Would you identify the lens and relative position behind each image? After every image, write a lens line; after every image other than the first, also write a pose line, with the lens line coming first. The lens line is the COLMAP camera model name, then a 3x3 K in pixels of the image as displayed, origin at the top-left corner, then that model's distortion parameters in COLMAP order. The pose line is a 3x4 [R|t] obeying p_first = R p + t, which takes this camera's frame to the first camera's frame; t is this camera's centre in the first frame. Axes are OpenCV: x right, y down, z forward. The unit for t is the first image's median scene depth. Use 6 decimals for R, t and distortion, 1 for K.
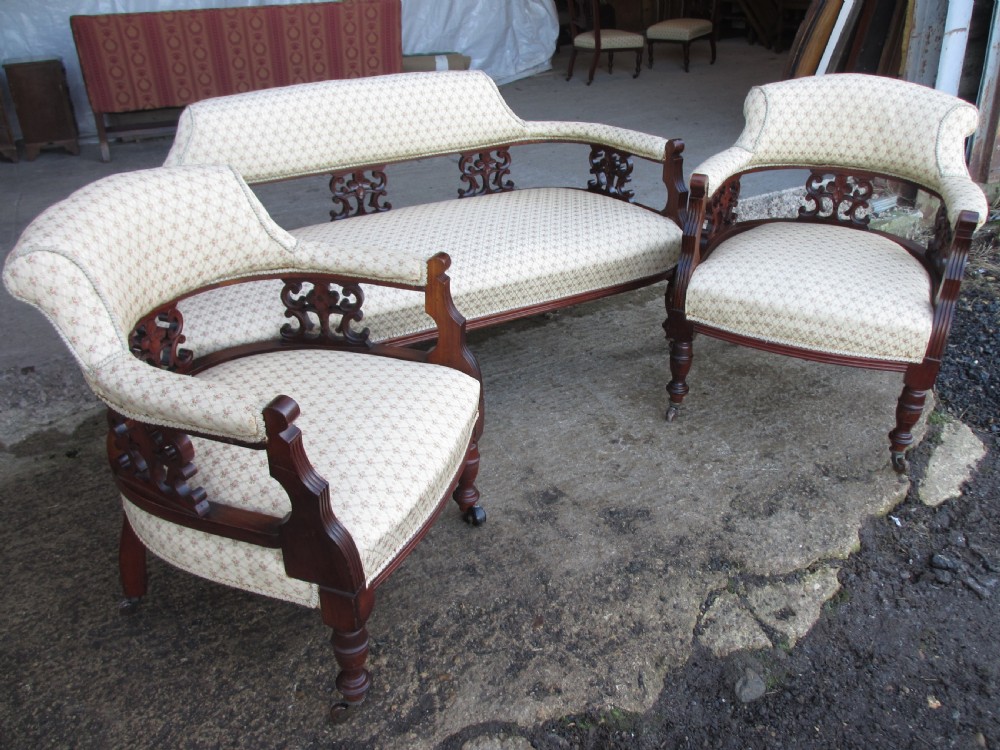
lens RADIAL K [[826.2, 0, 507.1], [0, 826.2, 375.0], [0, 0, 1]] dist [-0.038912, -0.004066]
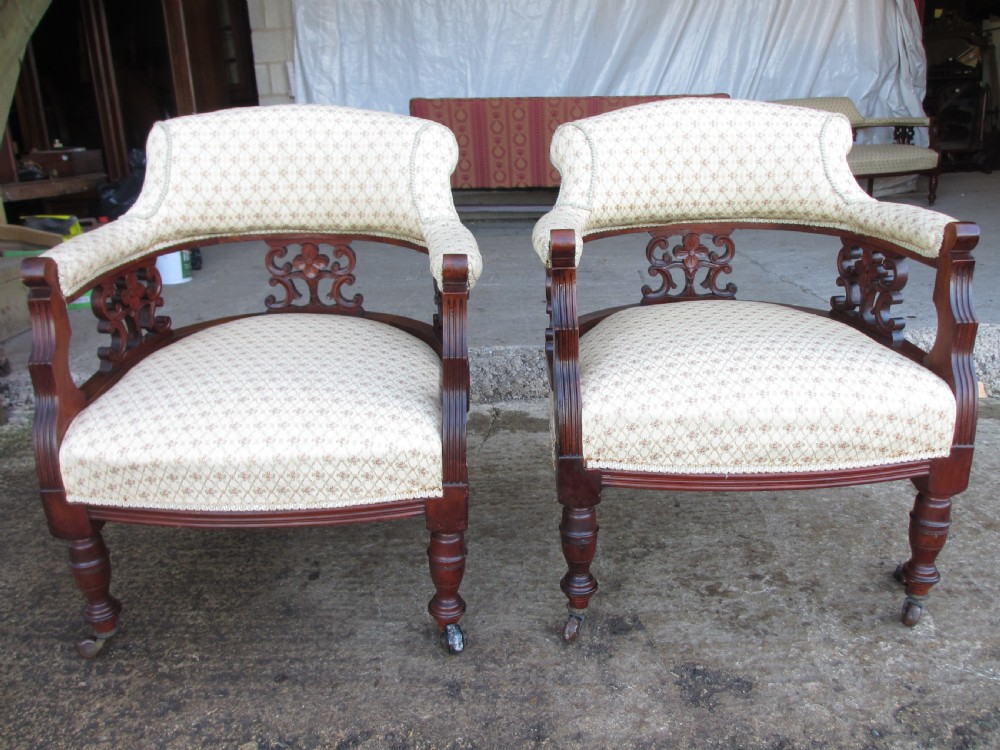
lens RADIAL K [[846.7, 0, 500.0], [0, 846.7, 375.0], [0, 0, 1]] dist [-0.058232, 0.014920]
pose [[0.909188, -0.159053, 0.384811, -0.063173], [0.234873, 0.959009, -0.158547, -0.051562], [-0.343820, 0.234531, 0.909276, 0.465104]]
